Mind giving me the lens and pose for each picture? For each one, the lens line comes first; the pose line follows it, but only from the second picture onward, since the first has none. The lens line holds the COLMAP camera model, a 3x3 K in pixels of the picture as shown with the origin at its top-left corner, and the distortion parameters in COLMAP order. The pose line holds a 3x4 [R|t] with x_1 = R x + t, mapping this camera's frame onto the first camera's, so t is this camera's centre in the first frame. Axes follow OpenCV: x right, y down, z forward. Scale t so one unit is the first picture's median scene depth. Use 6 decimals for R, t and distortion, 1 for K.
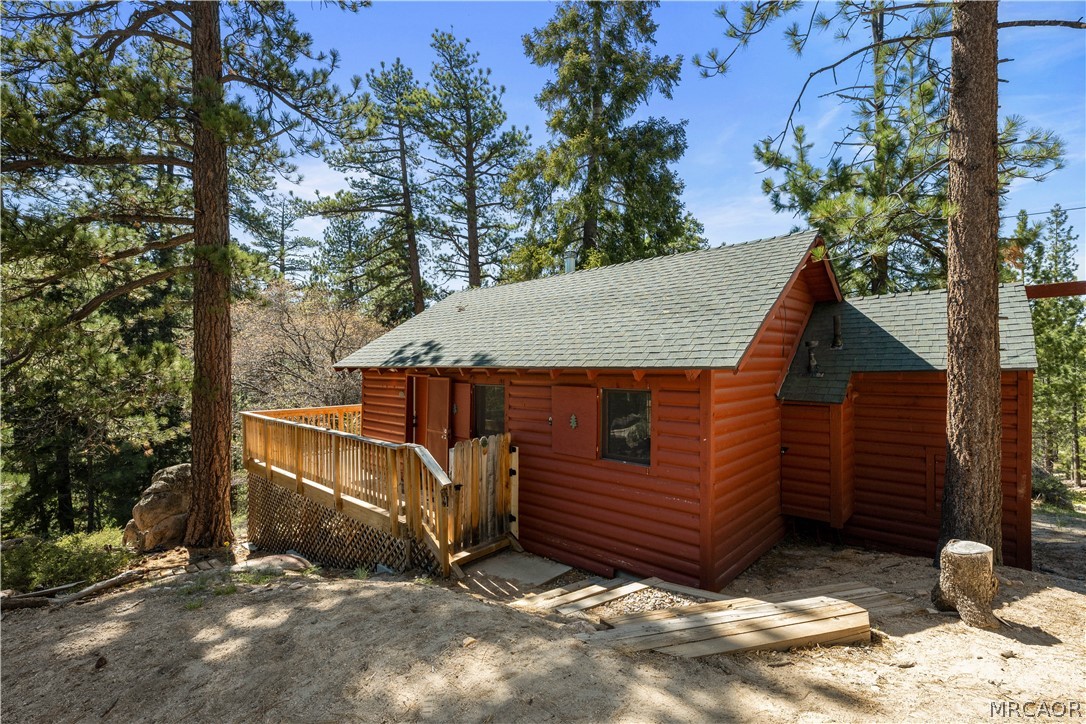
lens RADIAL K [[497.2, 0, 546.9], [0, 497.2, 360.8], [0, 0, 1]] dist [-0.001263, 0.000045]
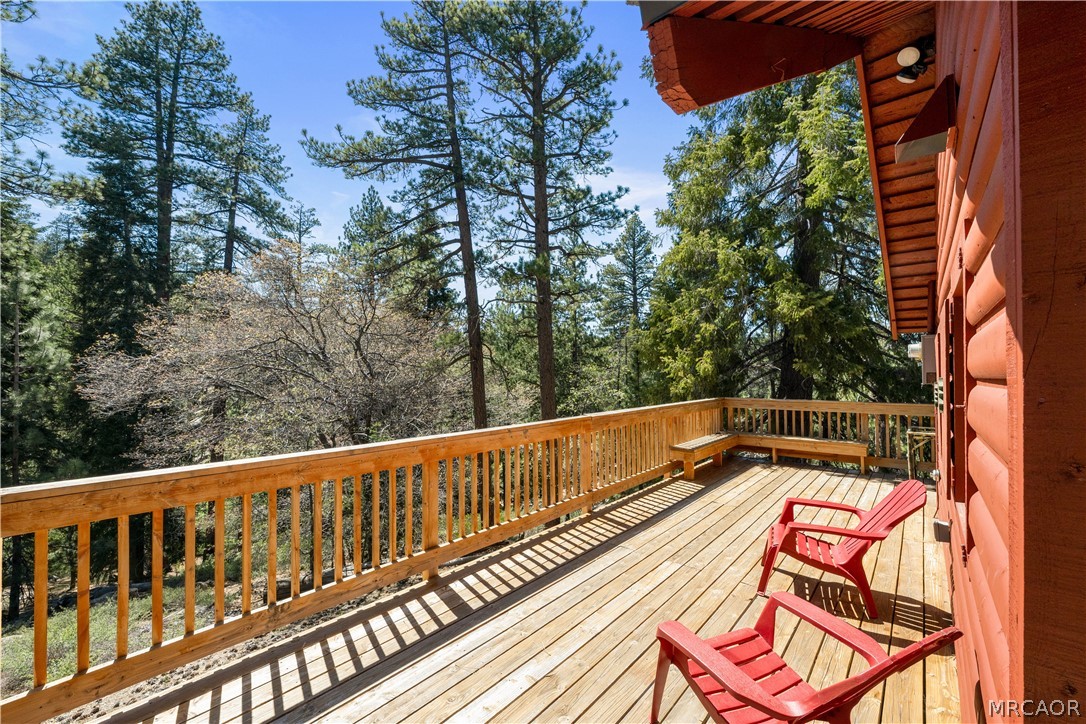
lens RADIAL K [[442.8, 0, 549.1], [0, 442.8, 363.0], [0, 0, 1]] dist [-0.002128, 0.000231]
pose [[0.999748, 0.002319, 0.022342, -0.149507], [-0.001887, 0.999811, -0.019330, 0.024066], [-0.022383, 0.019283, 0.999563, 0.313573]]
